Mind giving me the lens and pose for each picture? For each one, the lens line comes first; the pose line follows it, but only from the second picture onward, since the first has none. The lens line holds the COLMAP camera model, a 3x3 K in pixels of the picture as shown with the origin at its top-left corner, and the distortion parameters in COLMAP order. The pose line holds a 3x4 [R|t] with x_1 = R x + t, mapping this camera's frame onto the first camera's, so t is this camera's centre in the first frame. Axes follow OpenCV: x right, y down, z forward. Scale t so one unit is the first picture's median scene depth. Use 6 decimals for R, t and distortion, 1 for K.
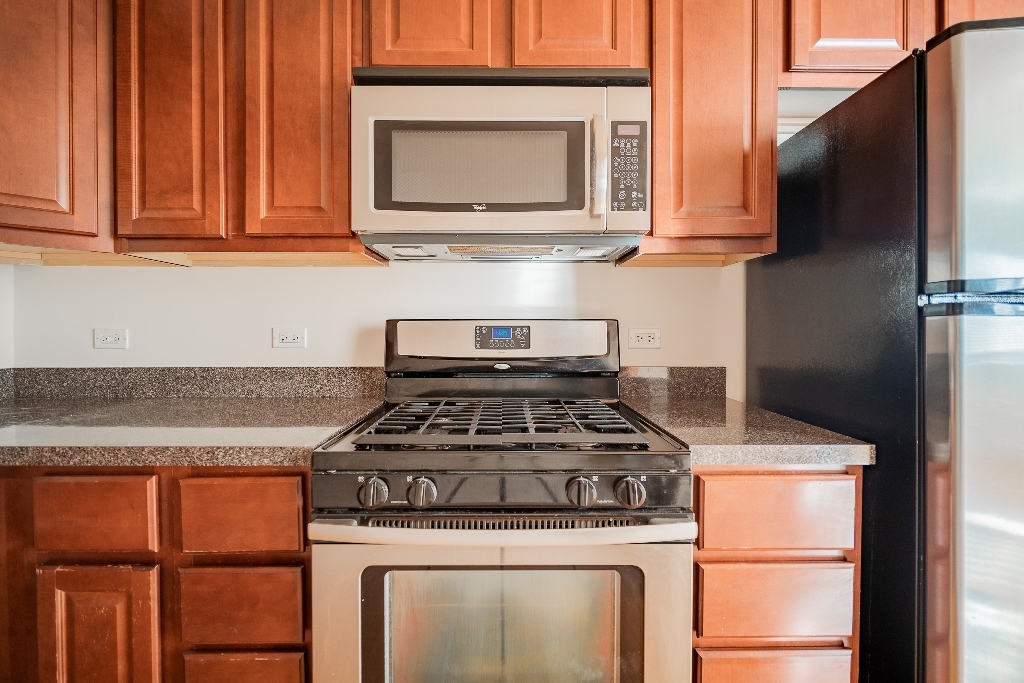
lens RADIAL K [[413.6, 0, 512.2], [0, 413.6, 335.9], [0, 0, 1]] dist [-0.014634, -0.000159]
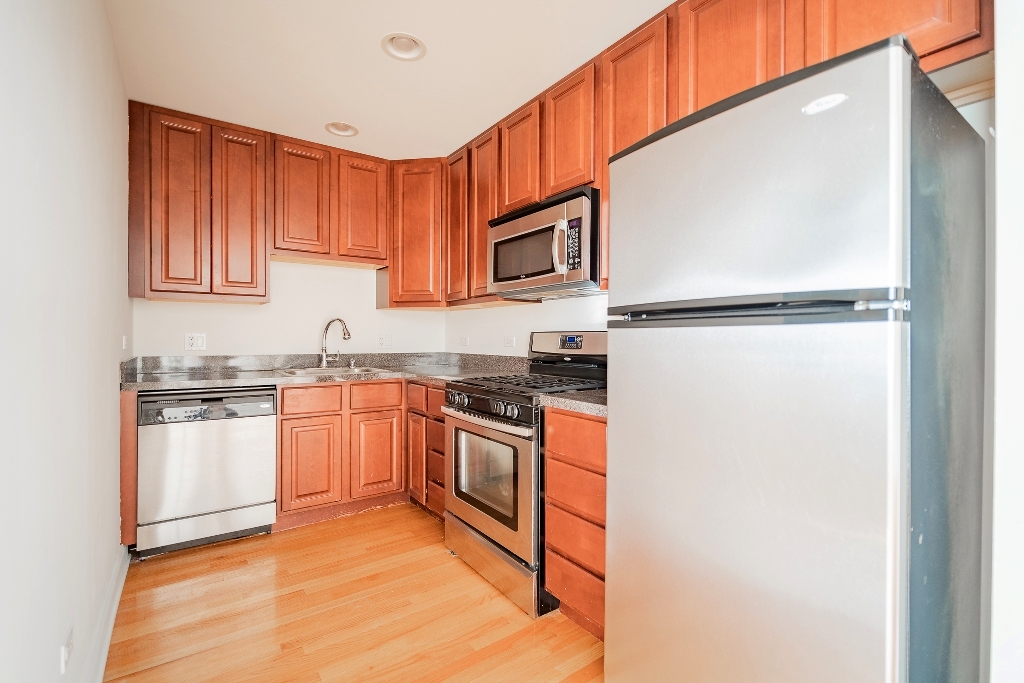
lens RADIAL K [[463.0, 0, 511.7], [0, 463.0, 341.8], [0, 0, 1]] dist [-0.000016, 0.000031]
pose [[0.578273, 0.006701, -0.815816, 1.501401], [-0.006237, 0.999973, 0.003793, -0.004372], [0.815819, 0.002895, 0.578300, -0.298587]]
